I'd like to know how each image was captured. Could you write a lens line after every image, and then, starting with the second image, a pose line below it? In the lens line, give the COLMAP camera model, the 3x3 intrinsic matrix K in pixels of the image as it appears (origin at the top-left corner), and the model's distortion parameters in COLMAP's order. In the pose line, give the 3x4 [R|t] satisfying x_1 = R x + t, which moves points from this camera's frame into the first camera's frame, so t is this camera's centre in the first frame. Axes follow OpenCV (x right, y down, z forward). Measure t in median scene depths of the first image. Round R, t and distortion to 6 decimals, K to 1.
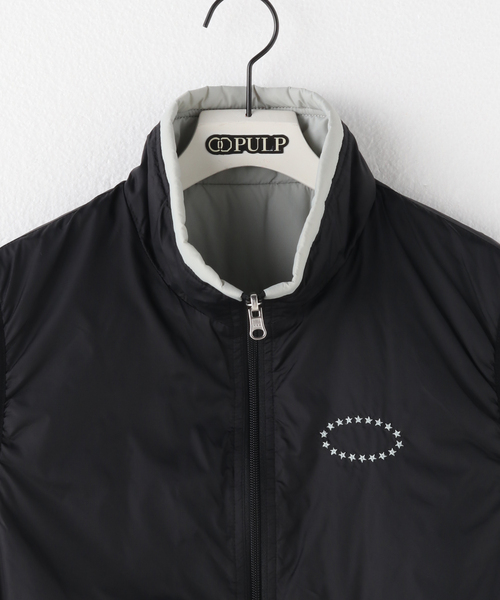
lens RADIAL K [[1734.7, 0, 248.5], [0, 1734.7, 299.5], [0, 0, 1]] dist [0.006779, 0.000000]
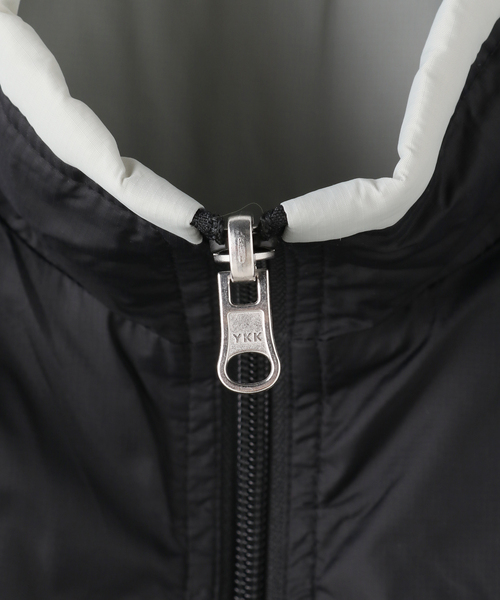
lens RADIAL K [[1789.1, 0, 248.8], [0, 1789.1, 302.4], [0, 0, 1]] dist [0.073290, 0.000000]
pose [[0.994579, 0.059469, -0.085299, 0.026381], [-0.061682, 0.997818, -0.023553, 0.015229], [0.083712, 0.028686, 0.996077, 0.700367]]
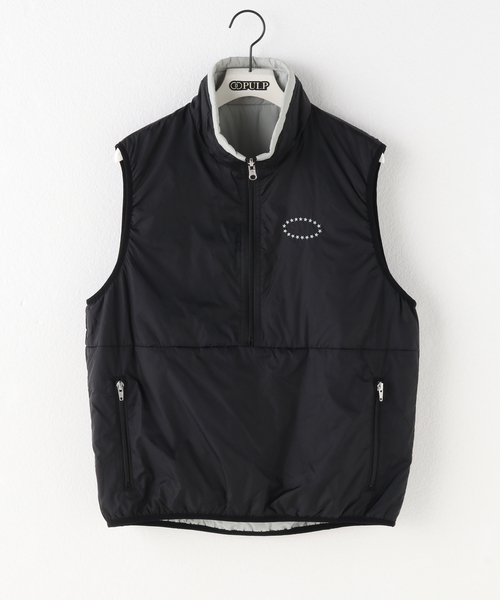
lens RADIAL K [[1734.7, 0, 250.0], [0, 1734.7, 299.1], [0, 0, 1]] dist [0.006779, 0.000000]
pose [[0.999901, 0.012547, -0.006390, 0.016693], [-0.011992, 0.996686, 0.080461, -0.002349], [0.007378, -0.080376, 0.996737, -1.093251]]
